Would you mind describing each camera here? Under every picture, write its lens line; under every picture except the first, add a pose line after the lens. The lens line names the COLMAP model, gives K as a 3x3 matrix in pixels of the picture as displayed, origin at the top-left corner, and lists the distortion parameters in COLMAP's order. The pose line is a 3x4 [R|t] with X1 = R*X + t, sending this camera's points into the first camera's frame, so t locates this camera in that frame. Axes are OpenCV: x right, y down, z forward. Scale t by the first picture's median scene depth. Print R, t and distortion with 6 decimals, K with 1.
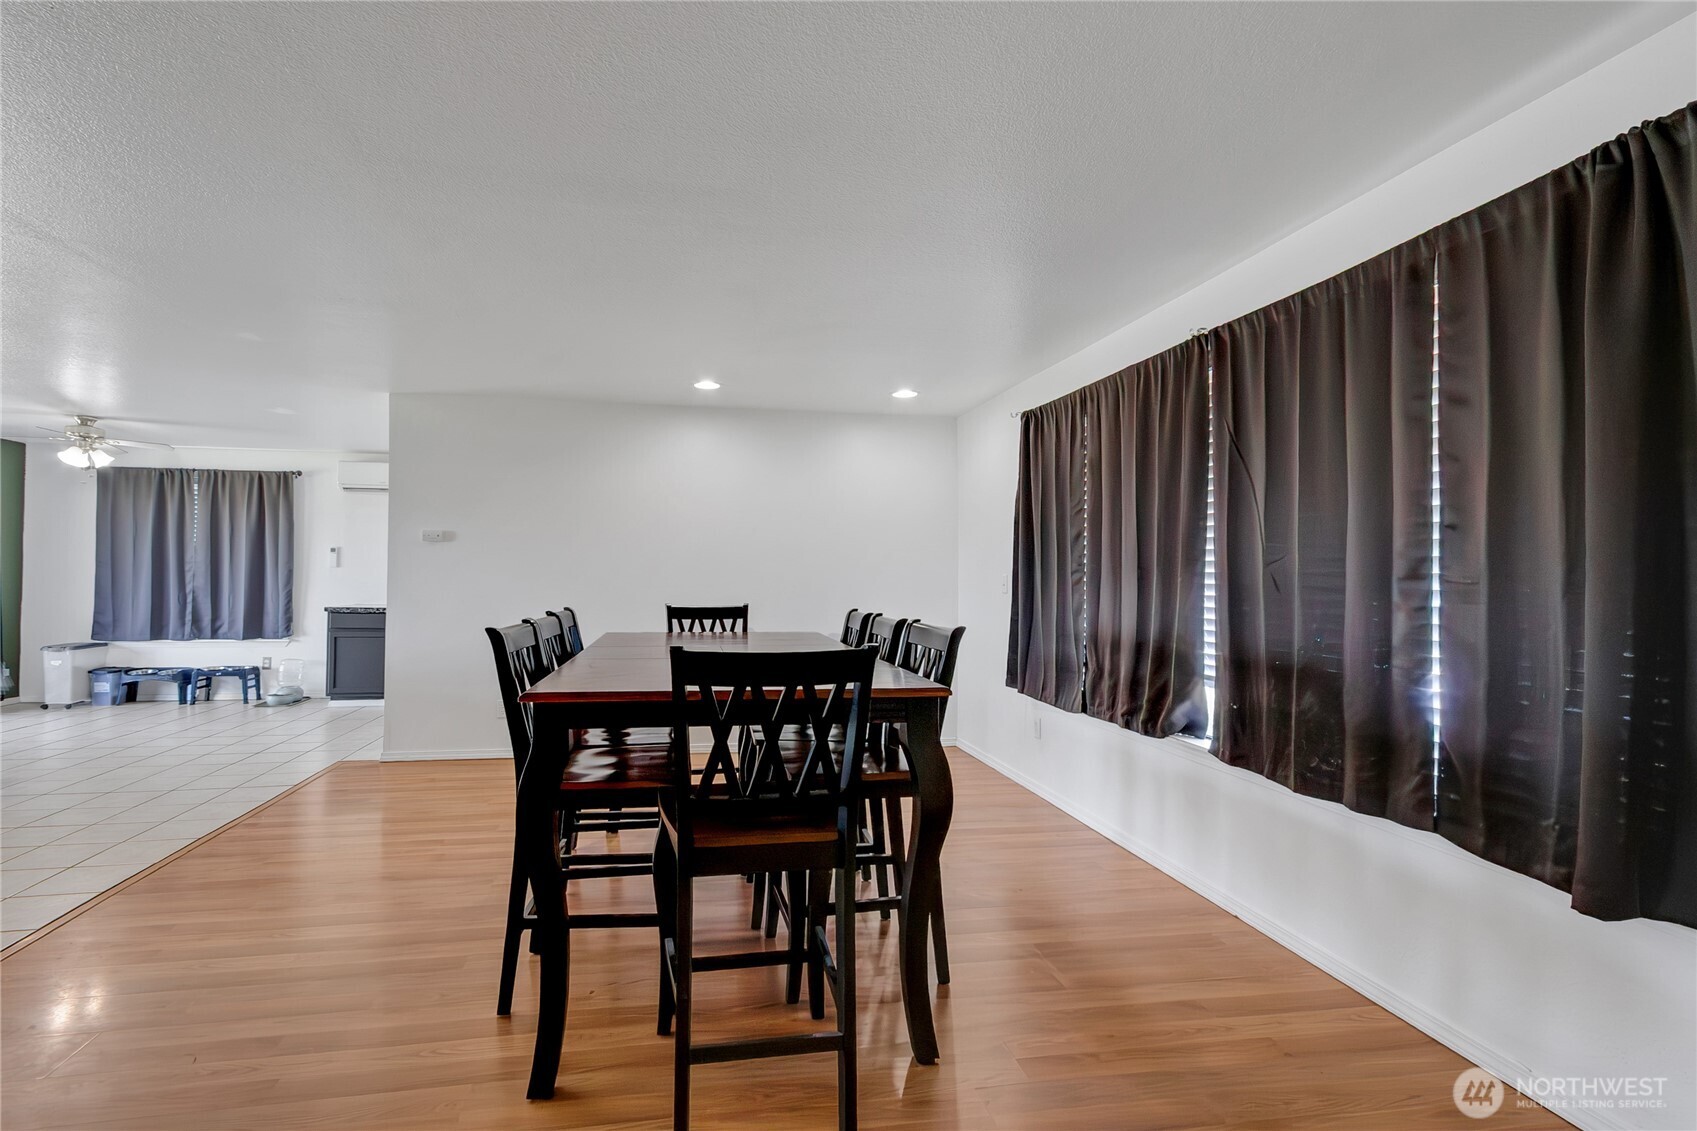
lens RADIAL K [[758.6, 0, 748.7], [0, 758.6, 560.7], [0, 0, 1]] dist [0.000079, 0.000142]
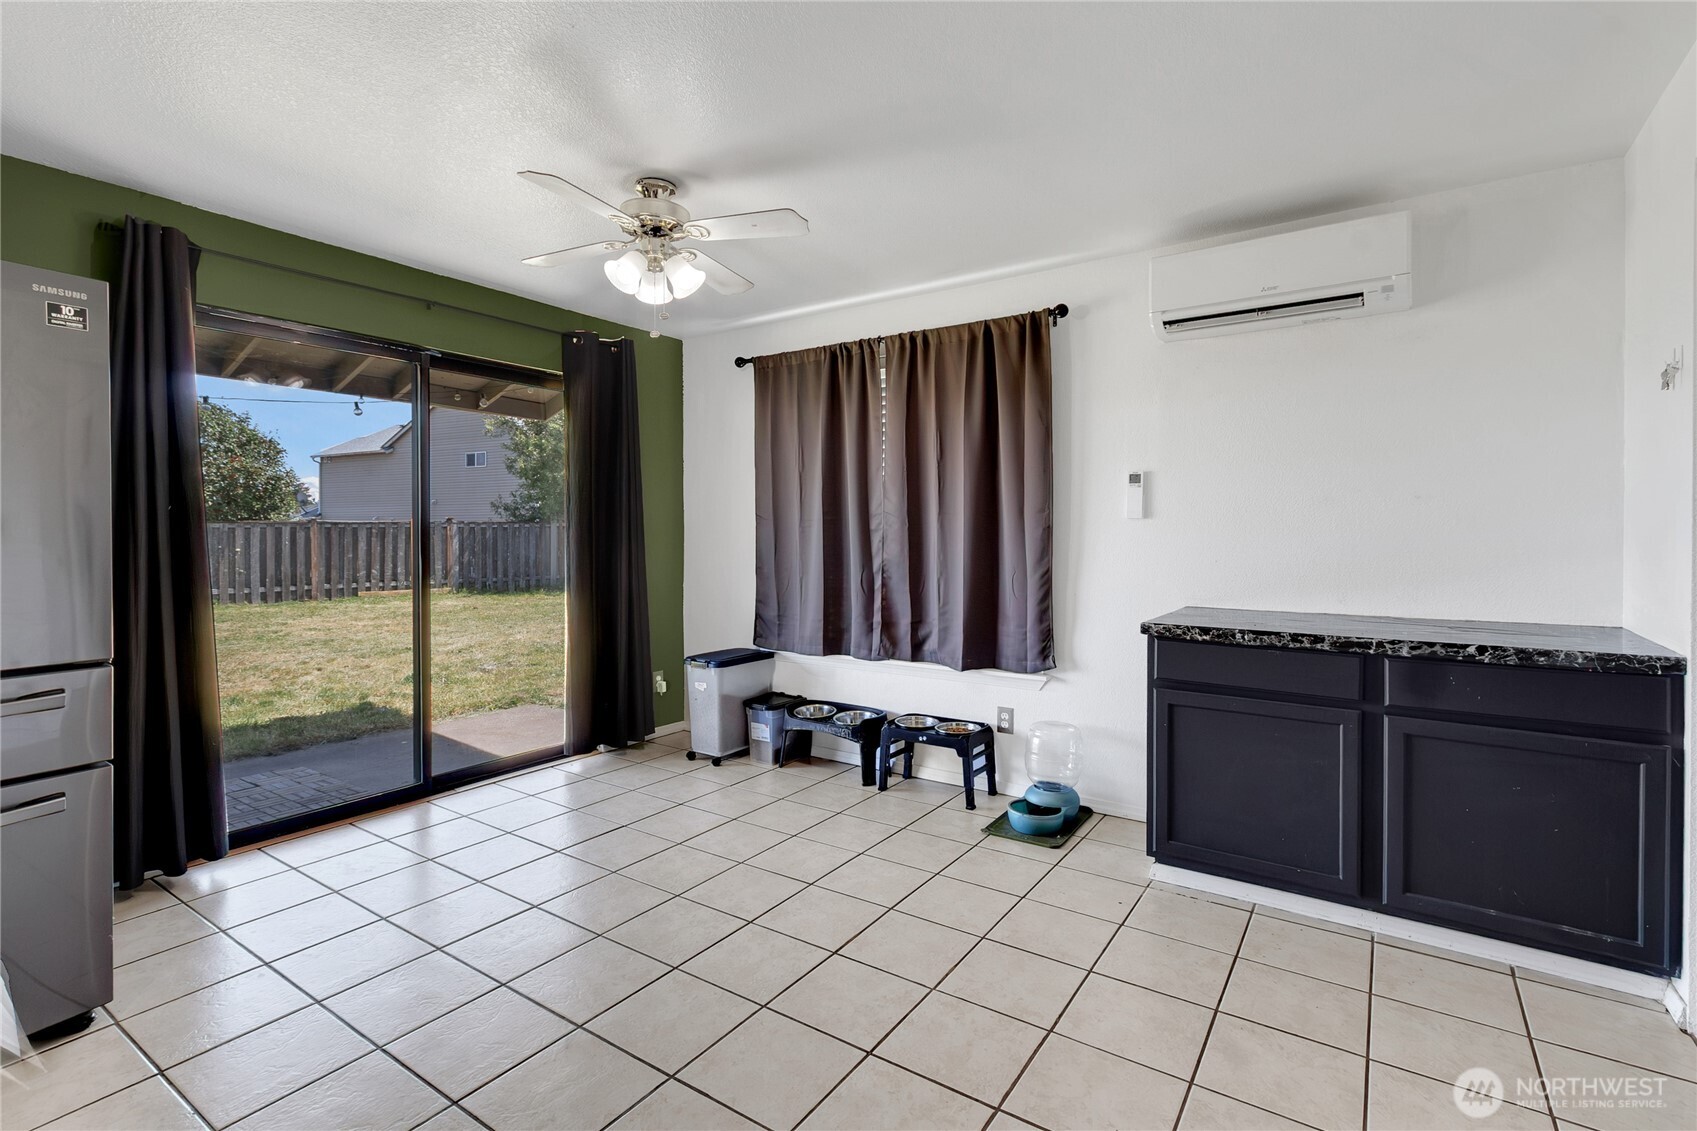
lens RADIAL K [[797.5, 0, 841.6], [0, 797.5, 538.6], [0, 0, 1]] dist [0.003875, 0.000841]
pose [[0.736204, -0.003220, -0.676752, -0.377196], [0.019659, 0.999668, 0.016630, 0.009223], [0.676474, -0.025547, 0.736023, 0.572693]]
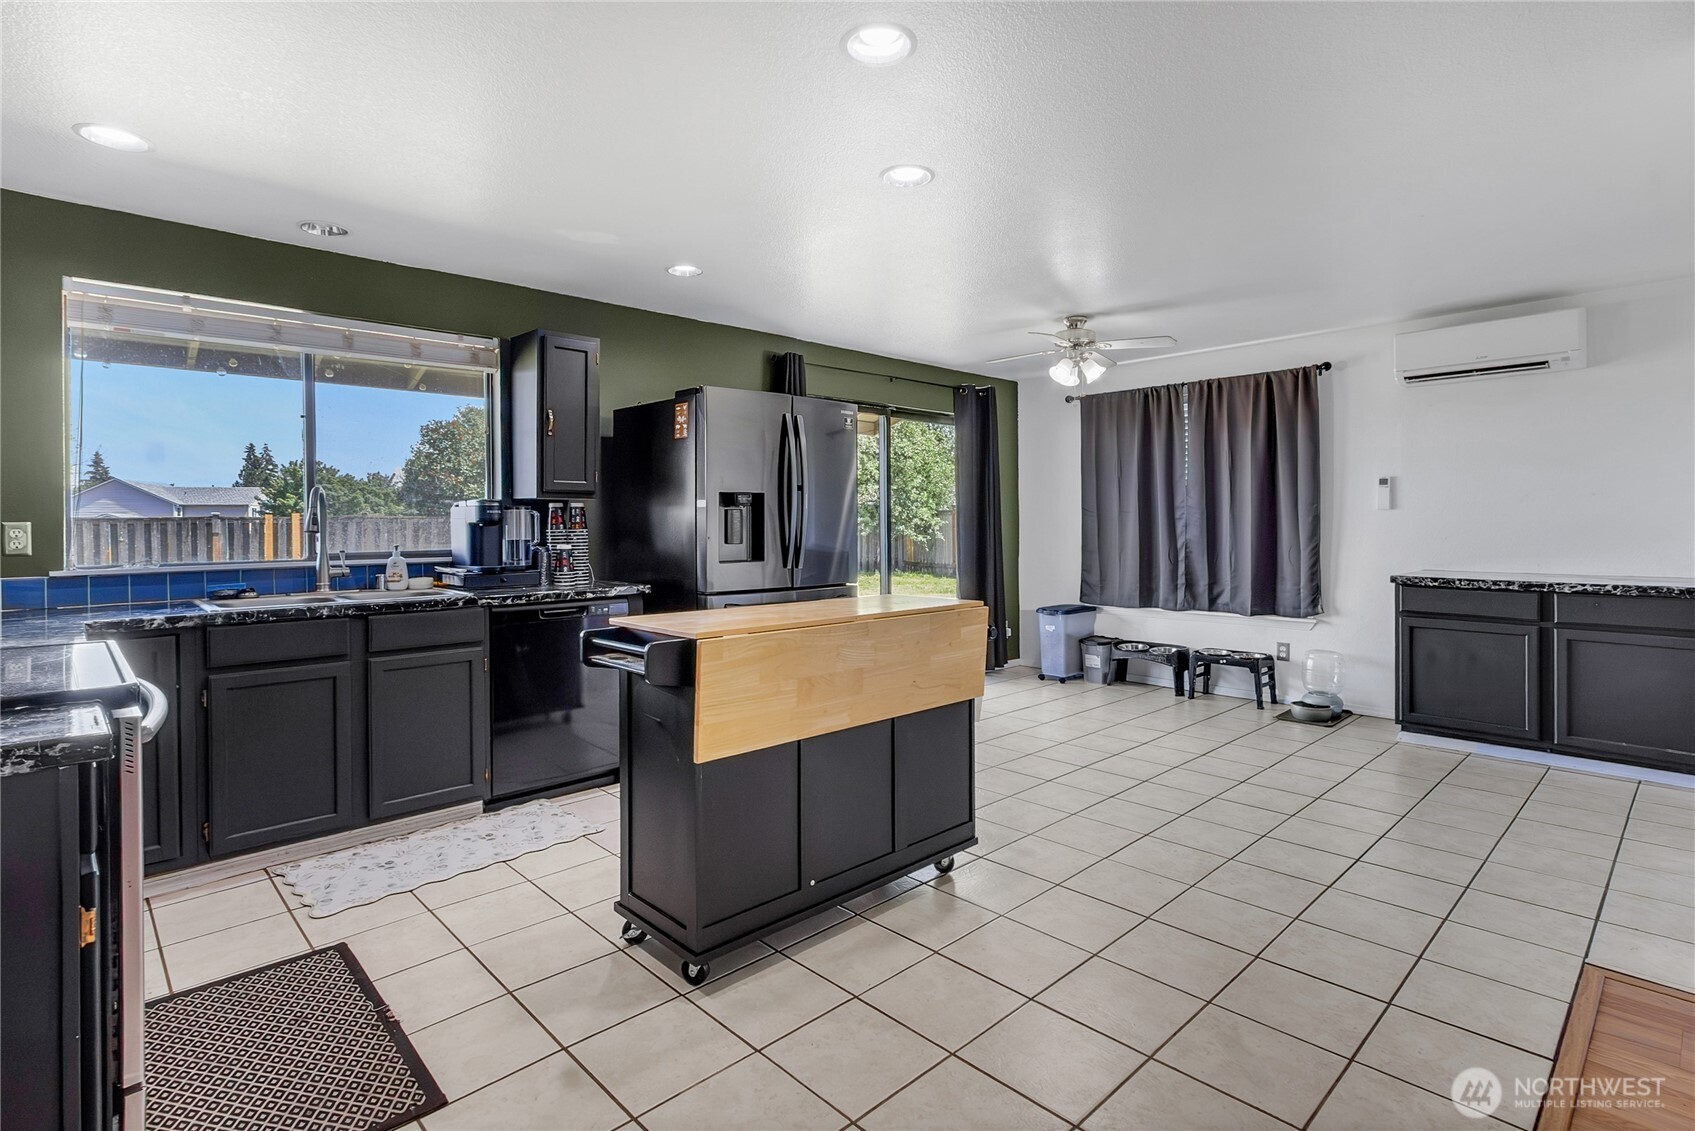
lens RADIAL K [[818.2, 0, 868.9], [0, 818.2, 523.7], [0, 0, 1]] dist [-0.000802, -0.000727]
pose [[0.588795, -0.010615, -0.808213, -0.263073], [0.026738, 0.999622, 0.006350, 0.004823], [0.807840, -0.025349, 0.588856, 0.270695]]
